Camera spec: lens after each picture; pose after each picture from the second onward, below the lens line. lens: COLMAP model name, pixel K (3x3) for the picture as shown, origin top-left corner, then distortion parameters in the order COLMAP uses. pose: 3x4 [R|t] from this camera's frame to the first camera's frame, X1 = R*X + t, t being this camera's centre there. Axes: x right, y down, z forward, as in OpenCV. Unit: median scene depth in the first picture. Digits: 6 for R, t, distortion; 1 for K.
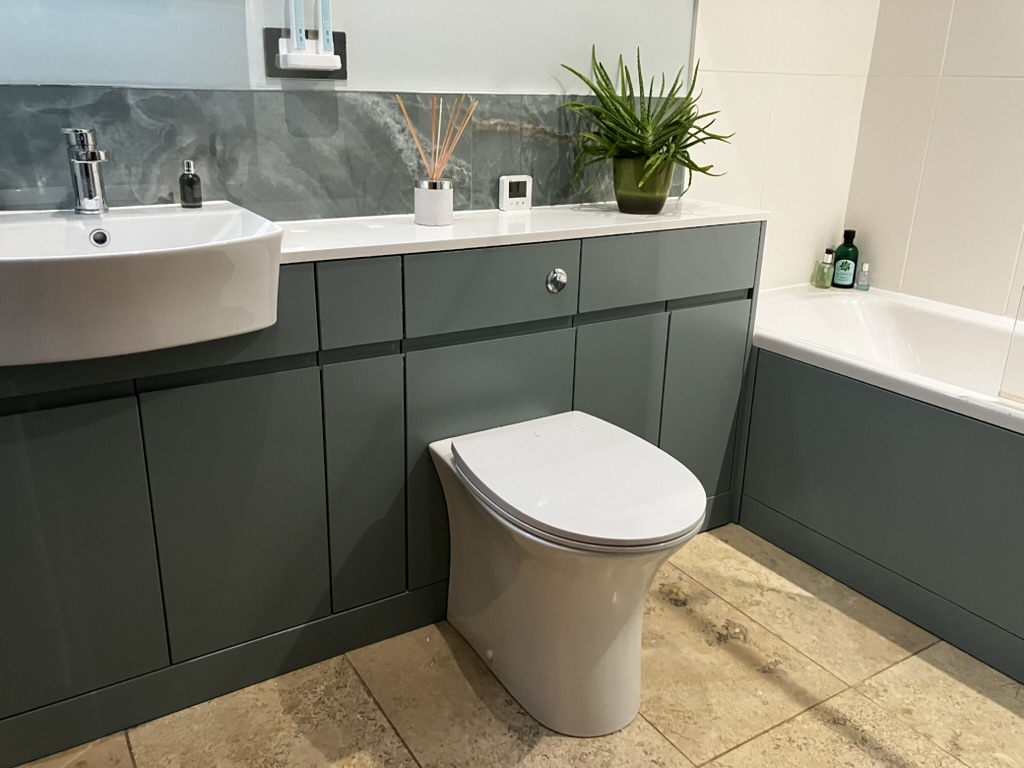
lens RADIAL K [[832.3, 0, 512.0], [0, 832.3, 384.0], [0, 0, 1]] dist [0.020762, 0.002189]
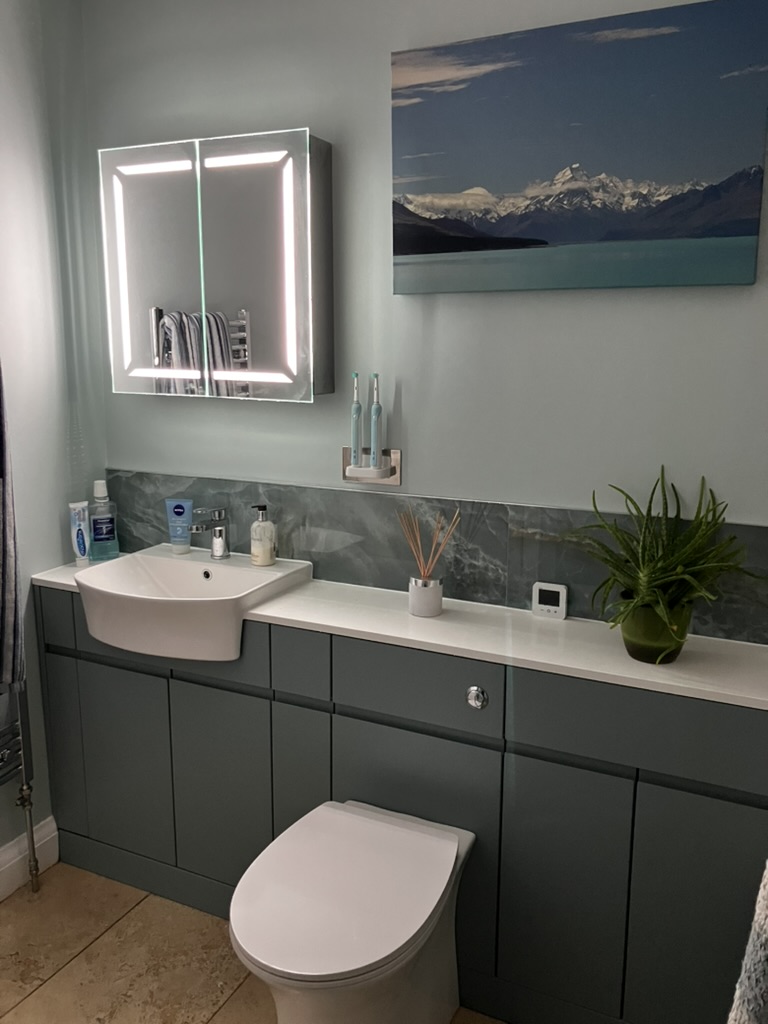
lens RADIAL K [[832.3, 0, 398.6], [0, 832.3, 507.9], [0, 0, 1]] dist [0.020762, 0.002189]
pose [[0.551399, 0.144101, -0.821702, 0.742812], [-0.280169, 0.959749, -0.019696, -0.277216], [0.785789, 0.241076, 0.569577, 0.272318]]
